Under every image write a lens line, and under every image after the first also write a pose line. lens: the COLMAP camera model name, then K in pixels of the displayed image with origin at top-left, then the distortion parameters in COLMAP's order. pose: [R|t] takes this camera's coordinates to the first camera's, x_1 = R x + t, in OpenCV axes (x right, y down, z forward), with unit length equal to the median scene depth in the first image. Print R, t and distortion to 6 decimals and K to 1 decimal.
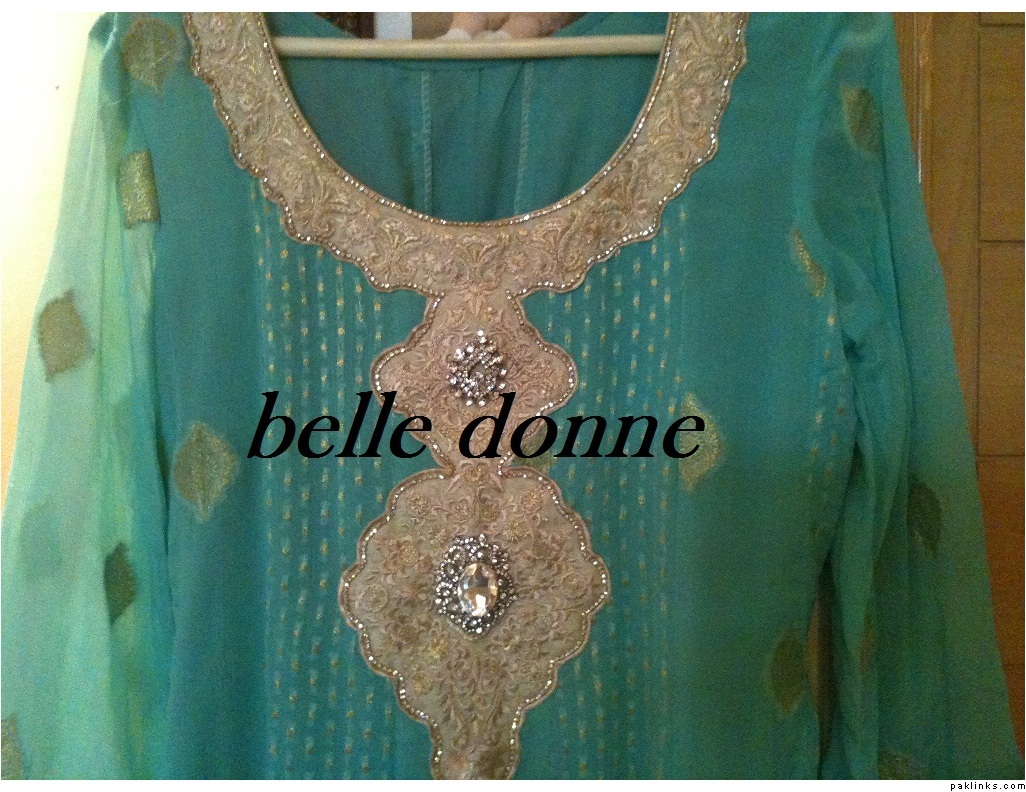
lens RADIAL K [[943.6, 0, 513.6], [0, 943.6, 394.4], [0, 0, 1]] dist [0.024151, 0.000000]
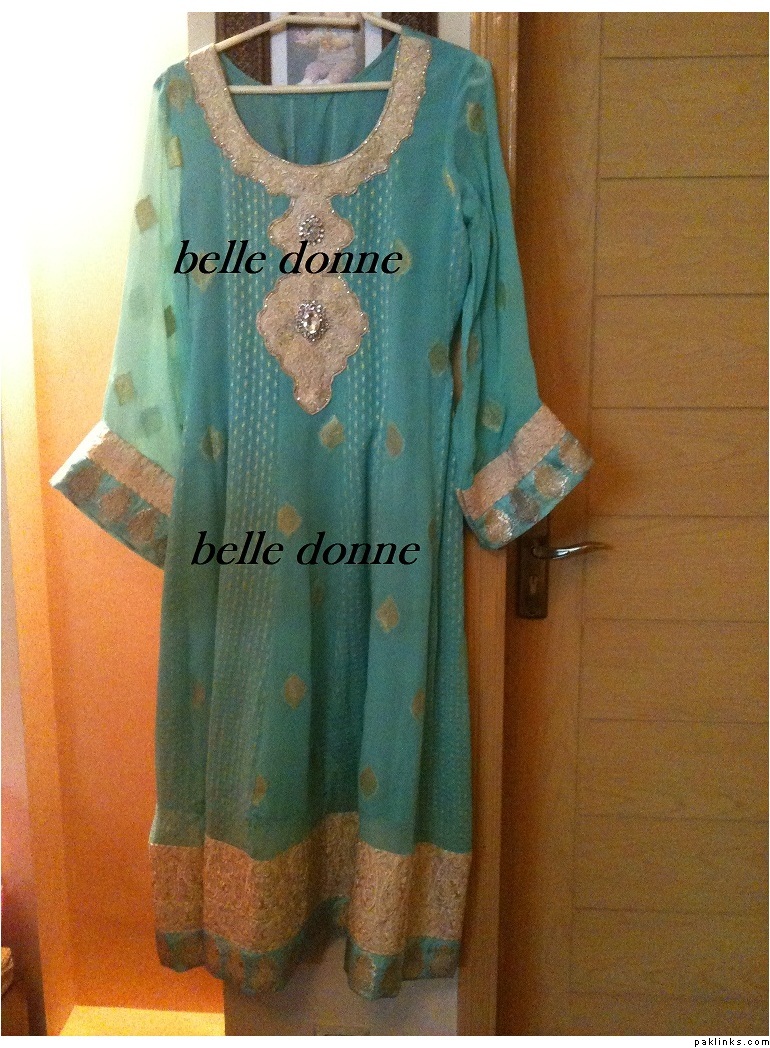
lens RADIAL K [[880.9, 0, 387.3], [0, 880.9, 527.9], [0, 0, 1]] dist [0.009397, -0.046900]
pose [[0.995869, 0.027608, -0.086499, 0.370188], [-0.013369, 0.986855, 0.161052, 0.362263], [0.089808, -0.159230, 0.983148, -1.322894]]
